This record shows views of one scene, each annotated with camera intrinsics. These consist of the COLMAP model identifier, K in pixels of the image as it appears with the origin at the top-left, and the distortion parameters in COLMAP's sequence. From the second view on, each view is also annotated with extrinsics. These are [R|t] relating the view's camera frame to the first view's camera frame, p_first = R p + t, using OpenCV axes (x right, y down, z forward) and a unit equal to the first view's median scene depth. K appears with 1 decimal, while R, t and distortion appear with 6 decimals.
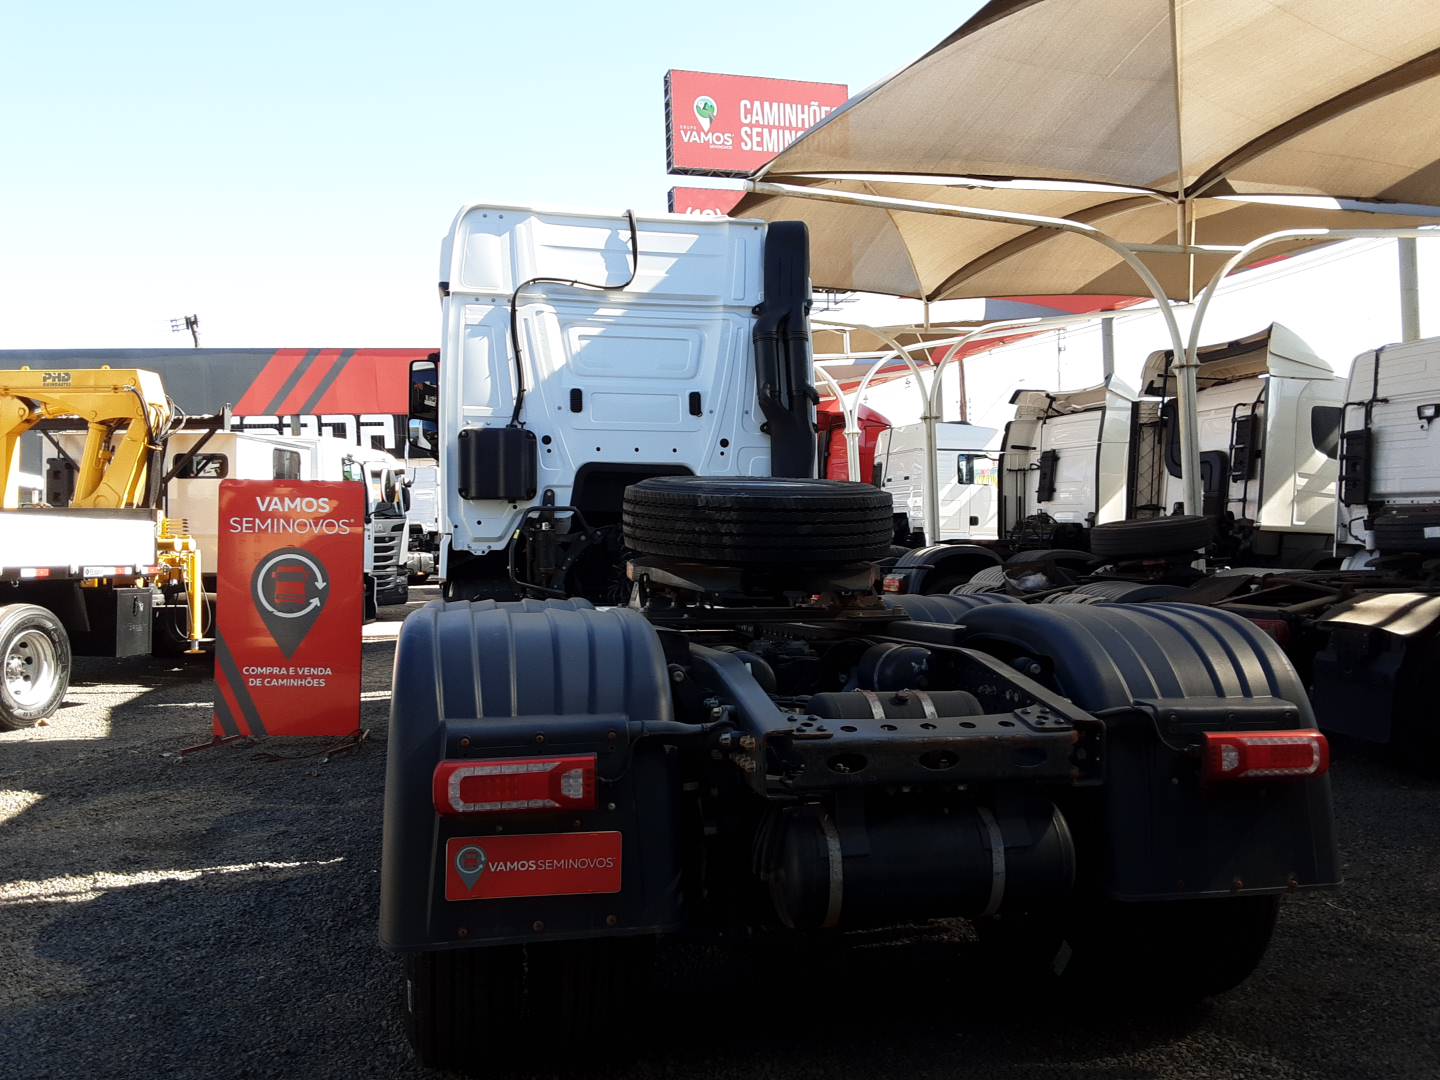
lens RADIAL K [[1155.3, 0, 722.7], [0, 1155.3, 539.4], [0, 0, 1]] dist [-0.006505, -0.005051]
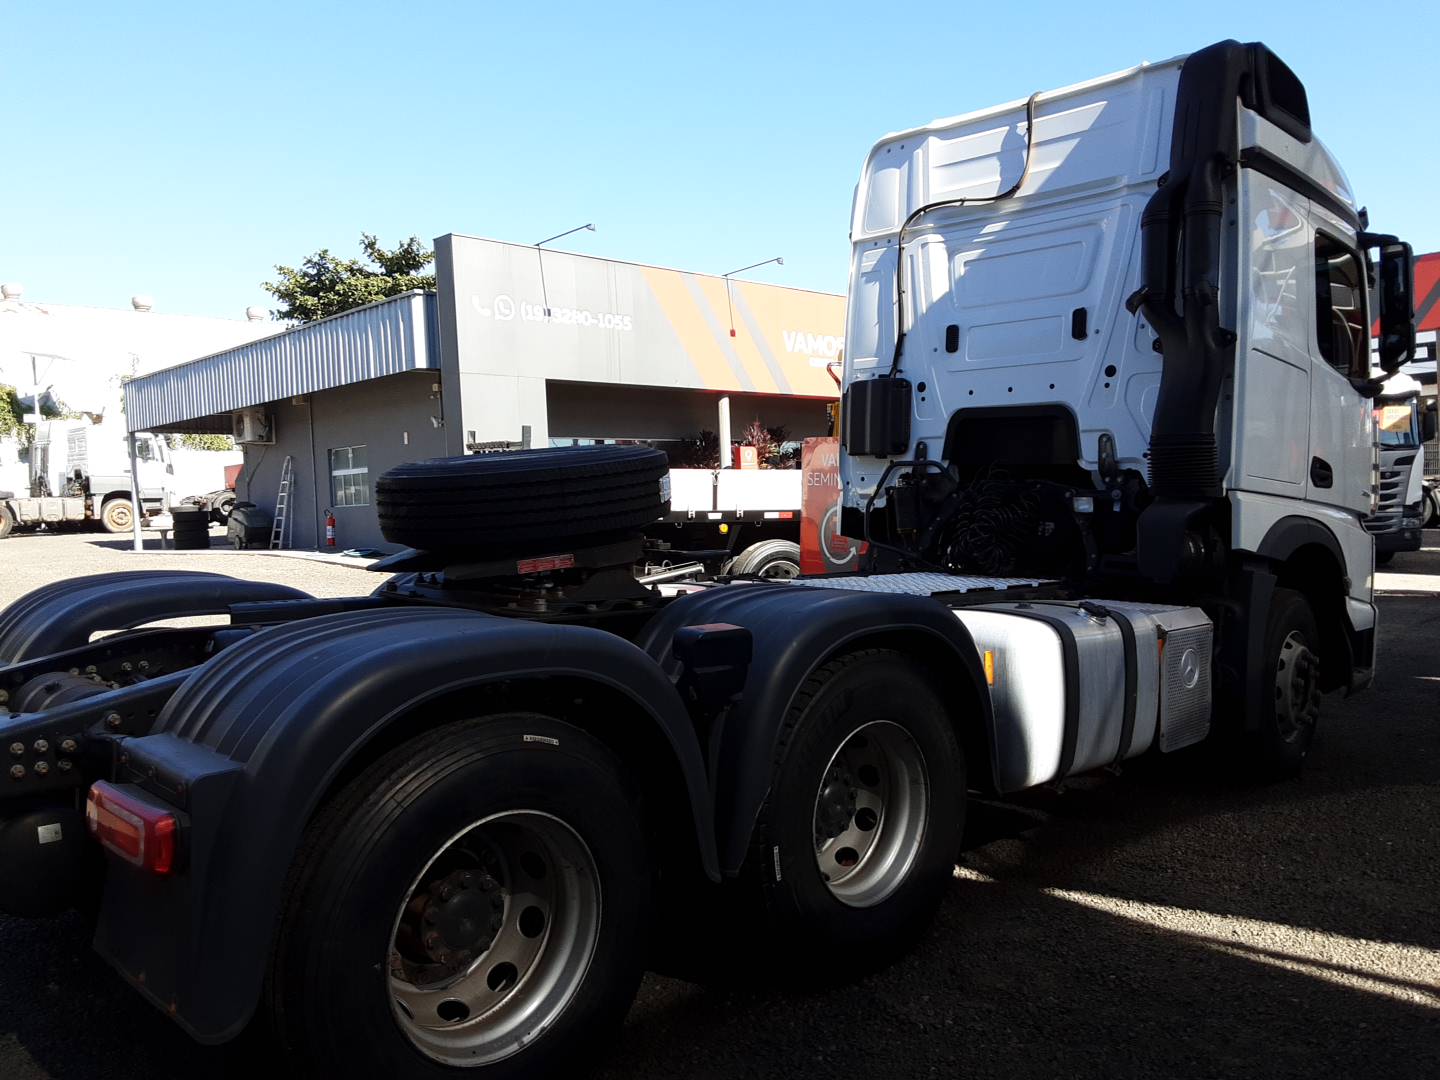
lens RADIAL K [[1155.3, 0, 722.7], [0, 1155.3, 539.4], [0, 0, 1]] dist [-0.006505, -0.005051]
pose [[0.489607, 0.041753, -0.870943, 0.554341], [0.014808, 0.998311, 0.056184, -0.019625], [0.871817, -0.040405, 0.488162, 0.408998]]
